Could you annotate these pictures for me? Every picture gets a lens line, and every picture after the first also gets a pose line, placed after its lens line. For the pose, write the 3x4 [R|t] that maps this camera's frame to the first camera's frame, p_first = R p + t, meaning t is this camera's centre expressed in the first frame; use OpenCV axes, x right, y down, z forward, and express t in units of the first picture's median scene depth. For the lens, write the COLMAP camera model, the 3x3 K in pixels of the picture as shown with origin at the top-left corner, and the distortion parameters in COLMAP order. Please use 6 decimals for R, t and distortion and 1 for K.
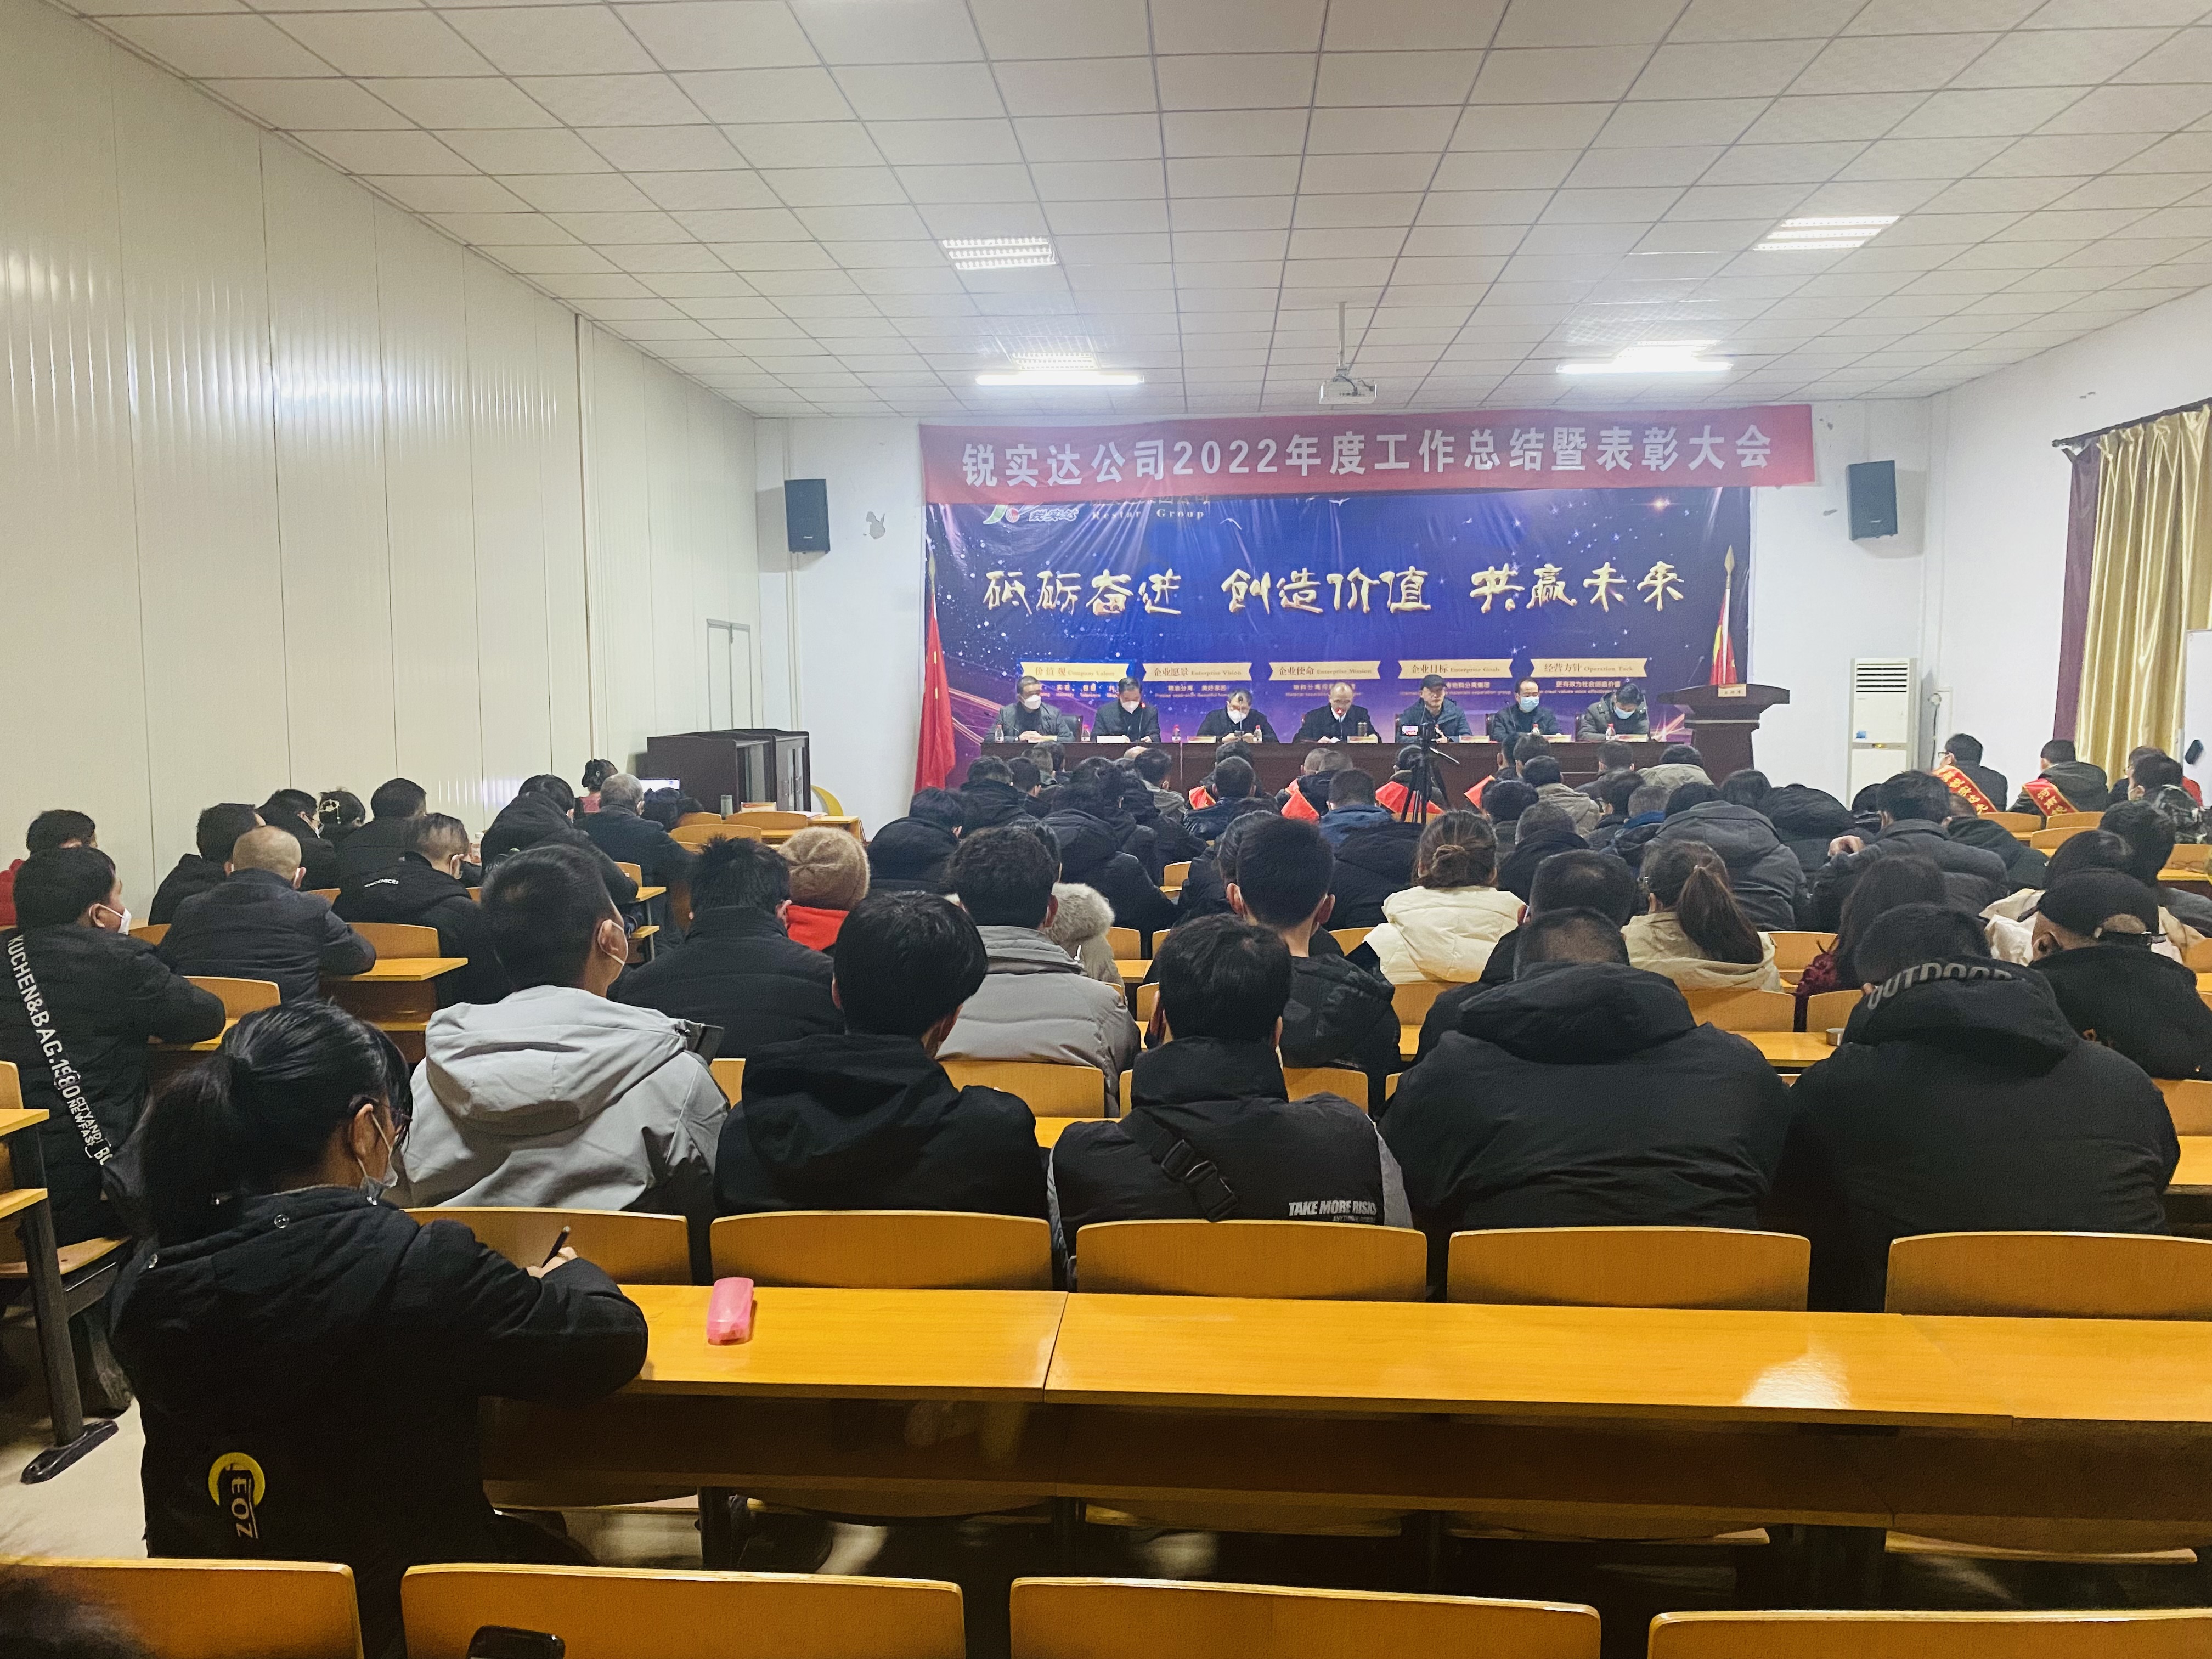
lens RADIAL K [[1677.4, 0, 1101.7], [0, 1677.4, 840.7], [0, 0, 1]] dist [0.009661, -0.013947]
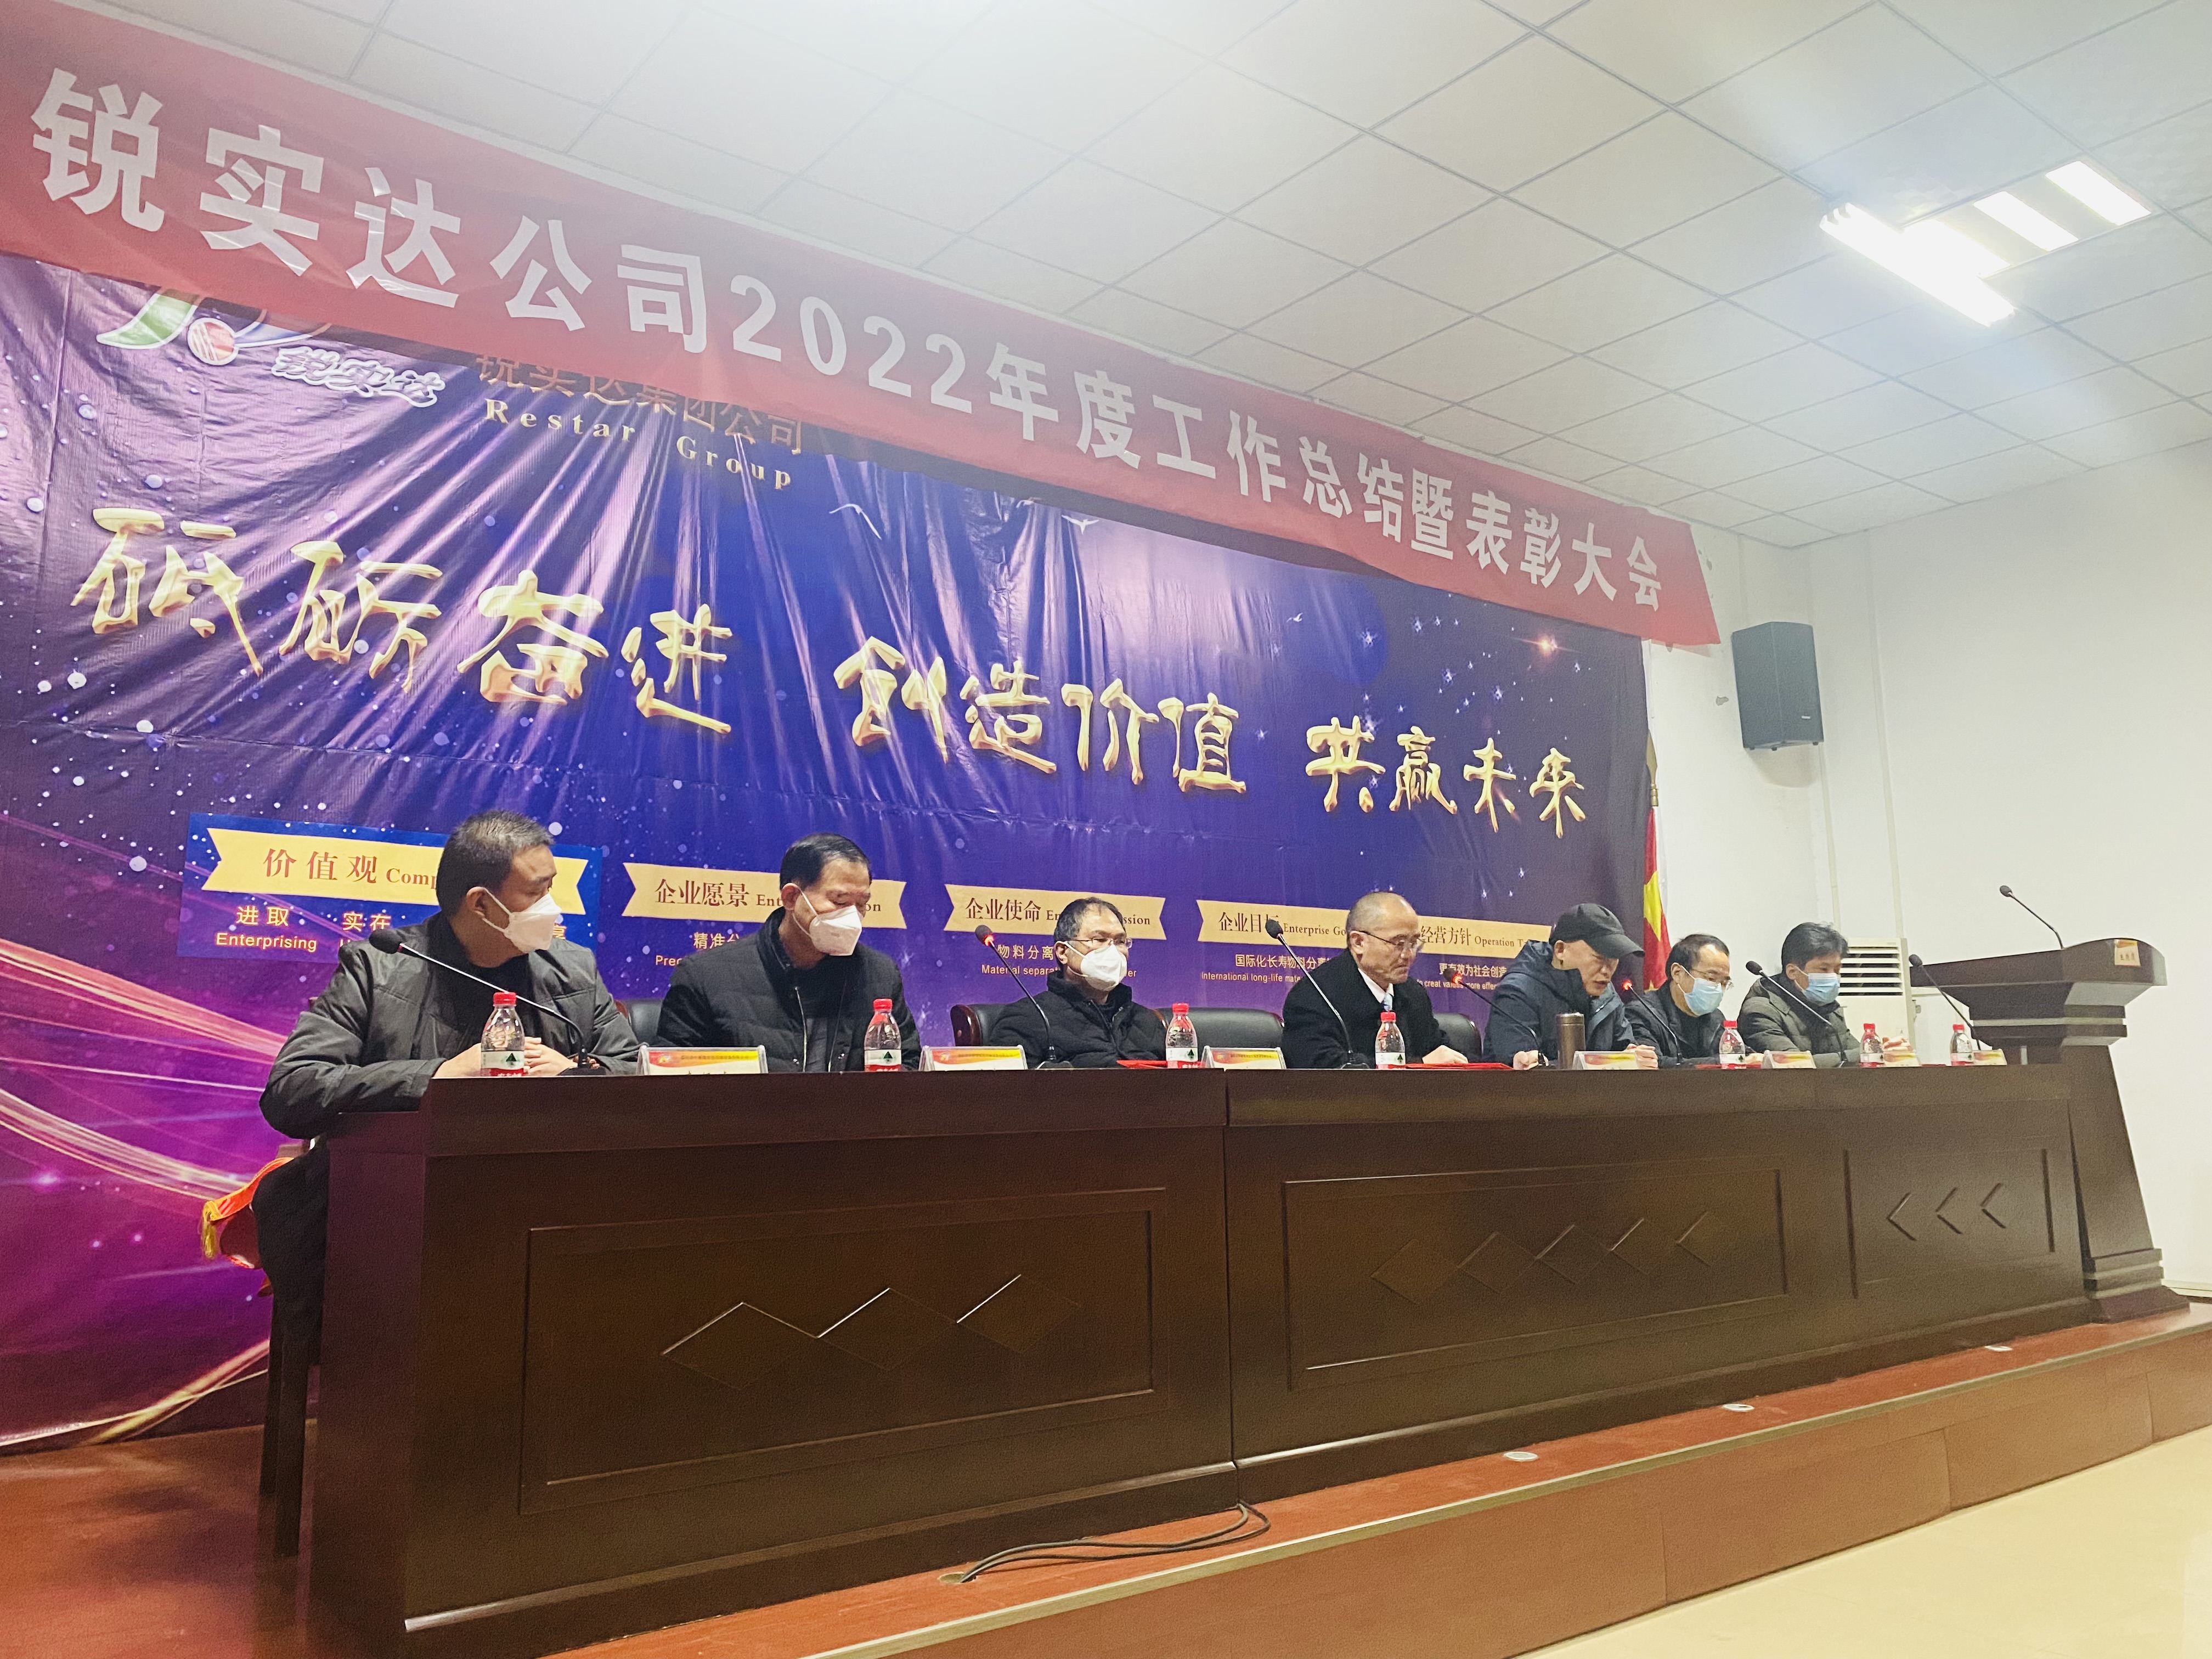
lens RADIAL K [[1677.4, 0, 1114.1], [0, 1677.4, 817.6], [0, 0, 1]] dist [0.009661, -0.013947]
pose [[0.743275, 0.097526, 0.661840, -0.124516], [0.072320, 0.971805, -0.224420, -0.033657], [-0.665066, 0.214670, 0.715265, 0.704981]]
